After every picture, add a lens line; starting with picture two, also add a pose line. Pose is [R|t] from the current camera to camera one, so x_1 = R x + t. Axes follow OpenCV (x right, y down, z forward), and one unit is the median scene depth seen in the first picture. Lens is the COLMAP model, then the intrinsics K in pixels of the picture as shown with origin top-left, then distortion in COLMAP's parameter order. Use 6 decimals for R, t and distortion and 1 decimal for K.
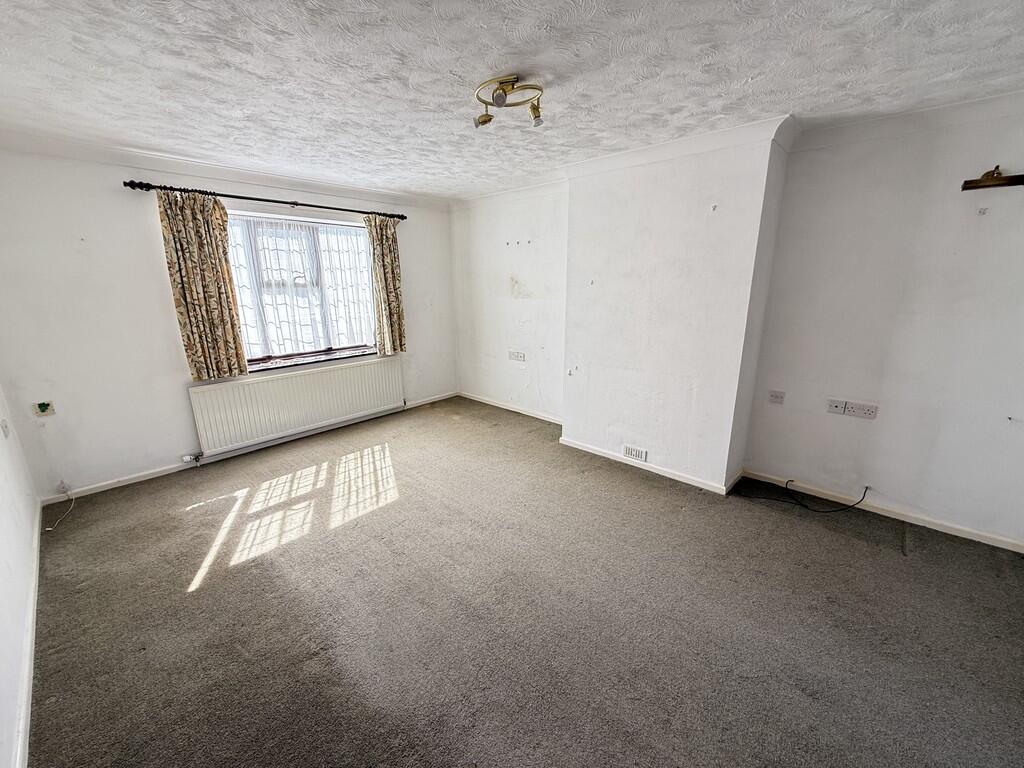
lens RADIAL K [[404.7, 0, 512.0], [0, 404.7, 384.0], [0, 0, 1]] dist [-0.000709, -0.000008]
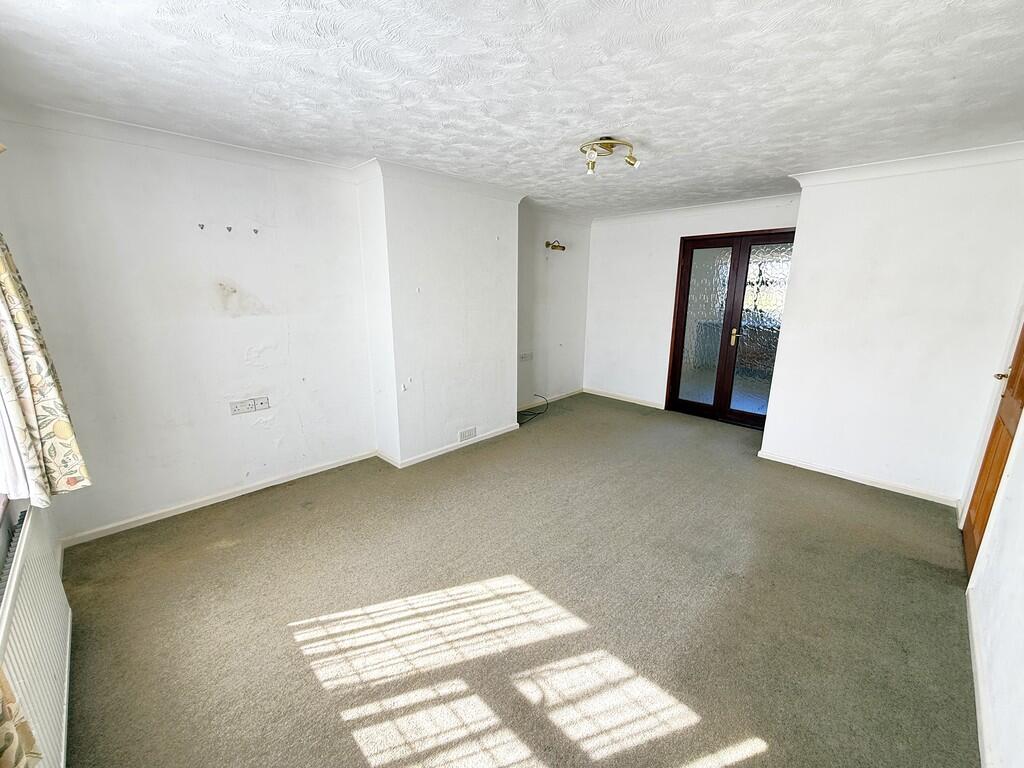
lens RADIAL K [[404.7, 0, 512.0], [0, 404.7, 384.0], [0, 0, 1]] dist [-0.000709, -0.000008]
pose [[0.049844, -0.229612, 0.972005, -0.822583], [0.247970, 0.945587, 0.210656, -0.188291], [-0.967485, 0.230528, 0.104069, 0.739174]]
